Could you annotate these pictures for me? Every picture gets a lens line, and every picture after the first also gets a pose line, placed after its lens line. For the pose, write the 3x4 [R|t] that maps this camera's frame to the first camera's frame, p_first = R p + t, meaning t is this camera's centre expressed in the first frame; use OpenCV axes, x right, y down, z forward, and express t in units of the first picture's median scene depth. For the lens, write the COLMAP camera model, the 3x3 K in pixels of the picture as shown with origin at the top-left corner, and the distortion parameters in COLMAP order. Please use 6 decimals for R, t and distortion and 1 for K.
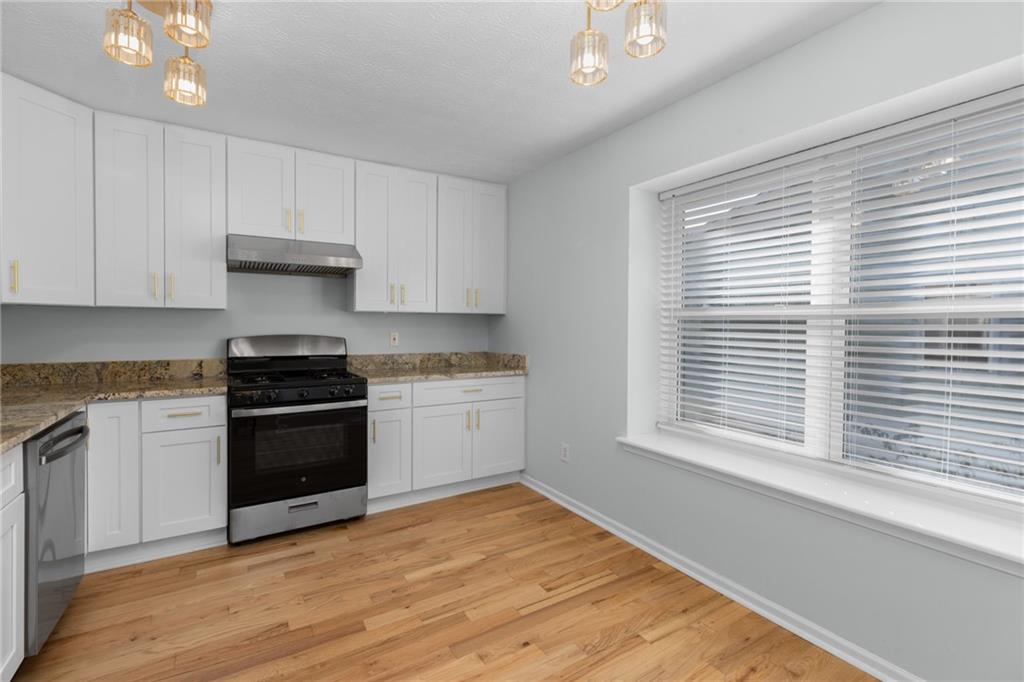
lens RADIAL K [[462.6, 0, 506.0], [0, 462.6, 335.8], [0, 0, 1]] dist [0.001359, 0.000389]
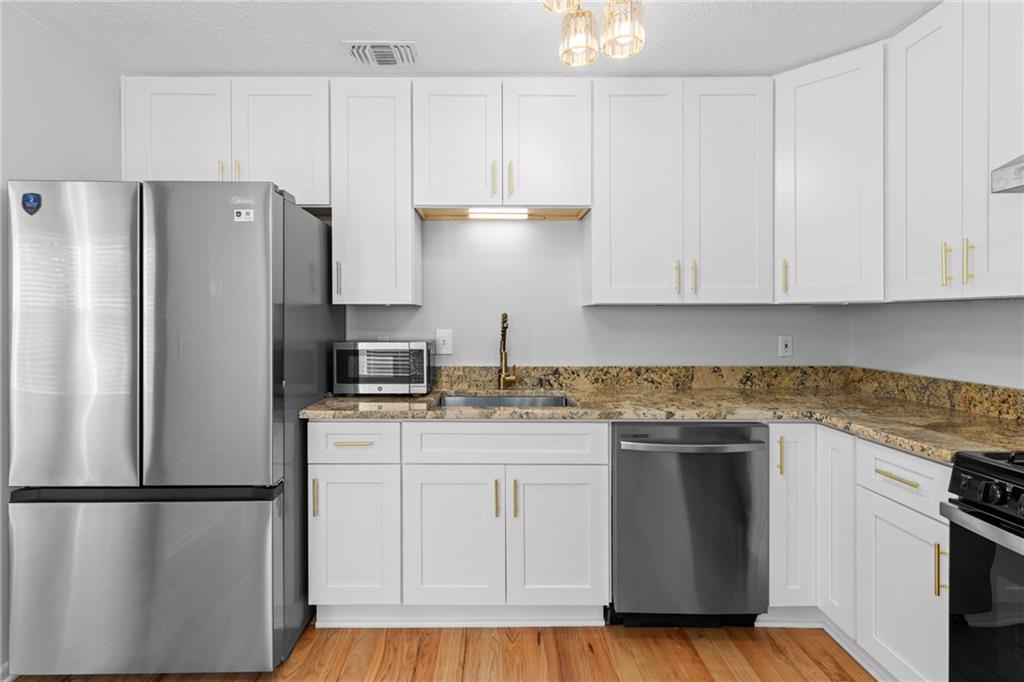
lens RADIAL K [[466.5, 0, 507.5], [0, 466.5, 320.9], [0, 0, 1]] dist [-0.000081, 0.000281]
pose [[-0.526545, -0.004327, -0.850136, 0.067581], [-0.029022, 0.999496, 0.012888, -0.021712], [0.849652, 0.031459, -0.526405, 0.805353]]
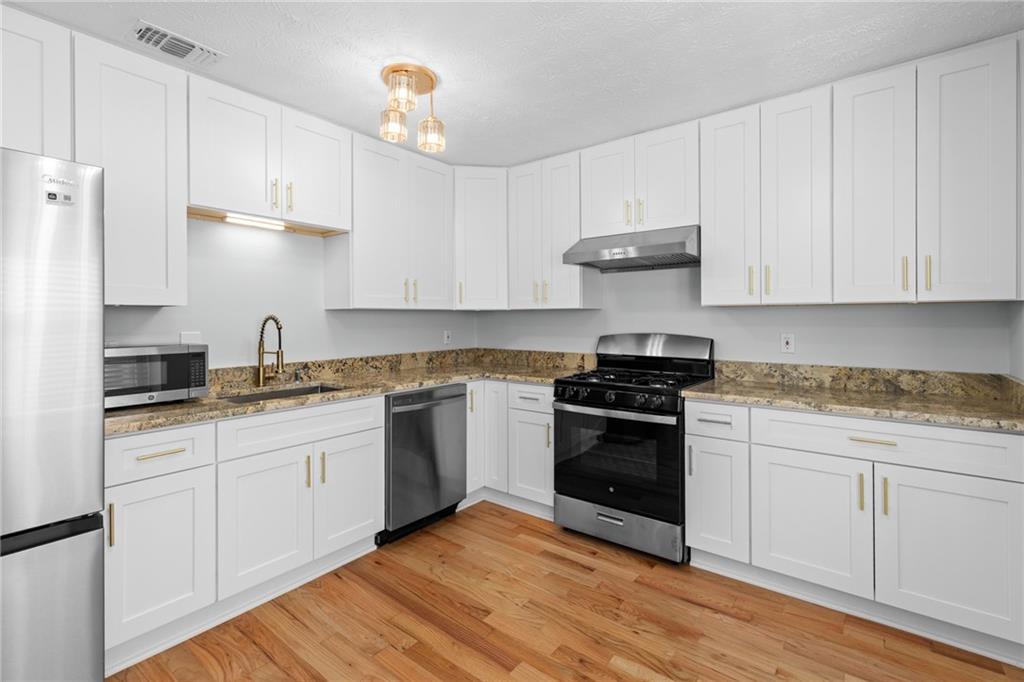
lens RADIAL K [[466.5, 0, 507.5], [0, 466.5, 320.9], [0, 0, 1]] dist [-0.000081, 0.000281]
pose [[0.344264, -0.004566, -0.938862, 0.374034], [-0.019149, 0.999746, -0.011883, -0.011830], [0.938678, 0.022069, 0.344089, 0.482089]]
